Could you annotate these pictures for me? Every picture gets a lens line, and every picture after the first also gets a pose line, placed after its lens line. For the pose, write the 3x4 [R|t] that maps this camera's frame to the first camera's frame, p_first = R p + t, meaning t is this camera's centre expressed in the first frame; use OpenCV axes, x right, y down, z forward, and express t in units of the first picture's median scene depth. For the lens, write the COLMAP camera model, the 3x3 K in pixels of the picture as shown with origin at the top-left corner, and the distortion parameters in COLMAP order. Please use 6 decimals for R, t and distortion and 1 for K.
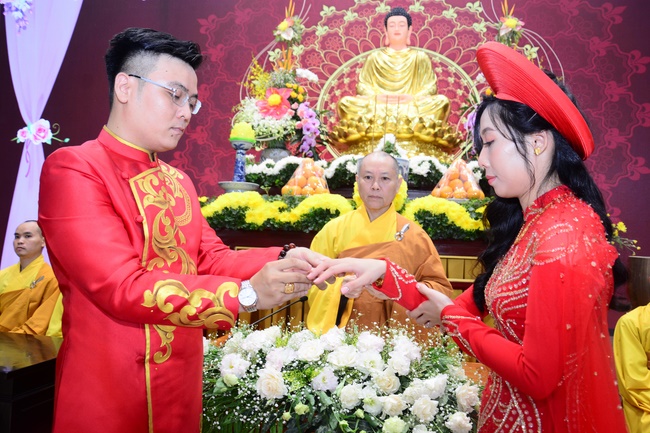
lens RADIAL K [[531.7, 0, 330.5], [0, 531.7, 219.9], [0, 0, 1]] dist [-0.149344, 0.148590]
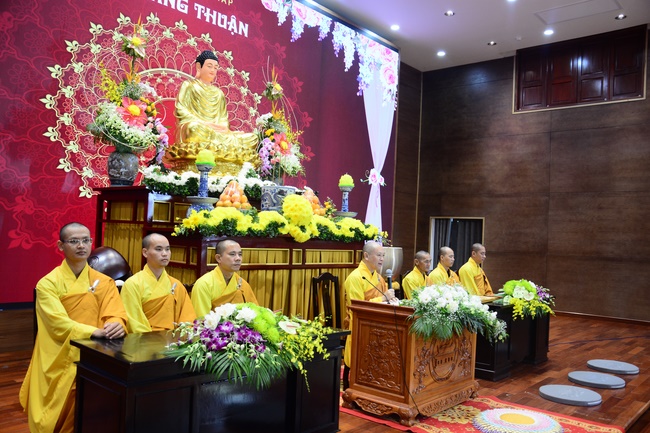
lens RADIAL K [[545.6, 0, 325.0], [0, 545.6, 216.5], [0, 0, 1]] dist [-0.049145, 0.001483]
pose [[0.536469, 0.014373, 0.843798, -0.863698], [-0.065088, 0.997581, 0.024390, -0.056693], [-0.841406, -0.068005, 0.536107, 0.022914]]
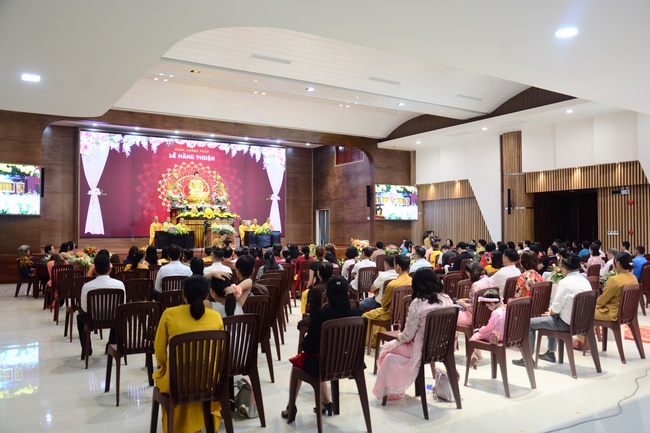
lens RADIAL K [[531.7, 0, 330.5], [0, 531.7, 219.9], [0, 0, 1]] dist [-0.149344, 0.148590]
pose [[0.742485, -0.027260, 0.669308, -2.319785], [0.002401, 0.999274, 0.038035, -0.143758], [-0.669859, -0.026634, 0.742011, -3.607696]]
